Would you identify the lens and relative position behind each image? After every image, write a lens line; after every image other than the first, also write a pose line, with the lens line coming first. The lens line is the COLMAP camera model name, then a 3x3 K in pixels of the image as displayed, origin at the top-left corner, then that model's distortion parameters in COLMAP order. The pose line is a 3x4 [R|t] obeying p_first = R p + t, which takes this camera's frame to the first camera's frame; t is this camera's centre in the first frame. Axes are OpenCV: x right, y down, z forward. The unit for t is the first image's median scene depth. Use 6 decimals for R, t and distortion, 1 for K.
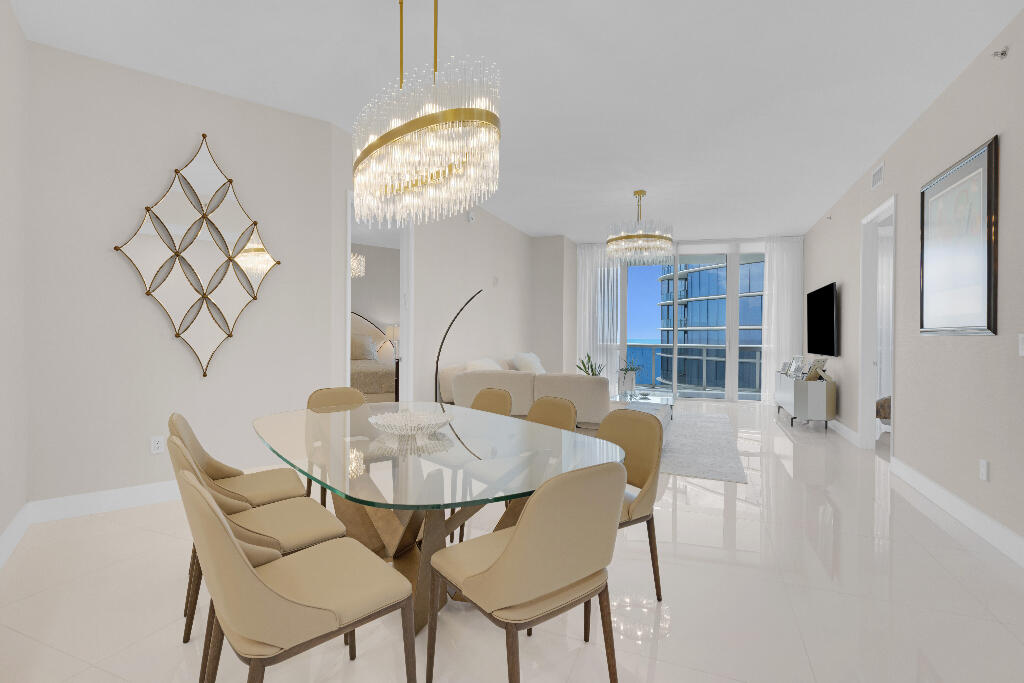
lens RADIAL K [[467.4, 0, 514.2], [0, 467.4, 340.5], [0, 0, 1]] dist [0.004556, 0.000645]
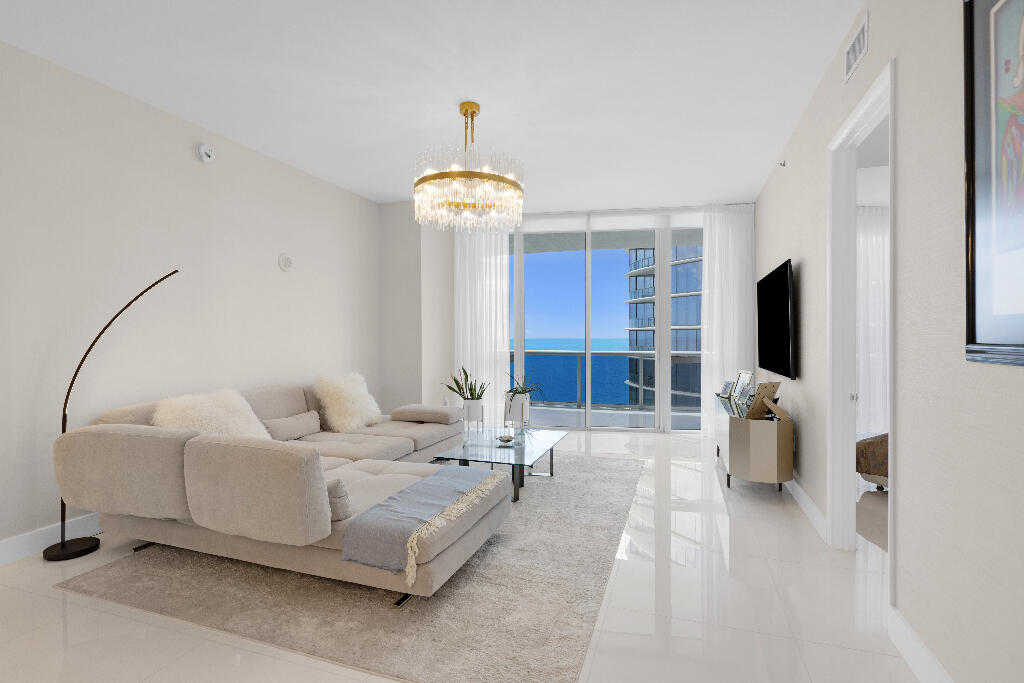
lens RADIAL K [[482.2, 0, 517.0], [0, 482.2, 338.5], [0, 0, 1]] dist [-0.004633, 0.000551]
pose [[0.998423, -0.007795, 0.055596, 0.213839], [0.008042, 0.999959, -0.004225, -0.014778], [-0.055561, 0.004665, 0.998444, 0.285699]]
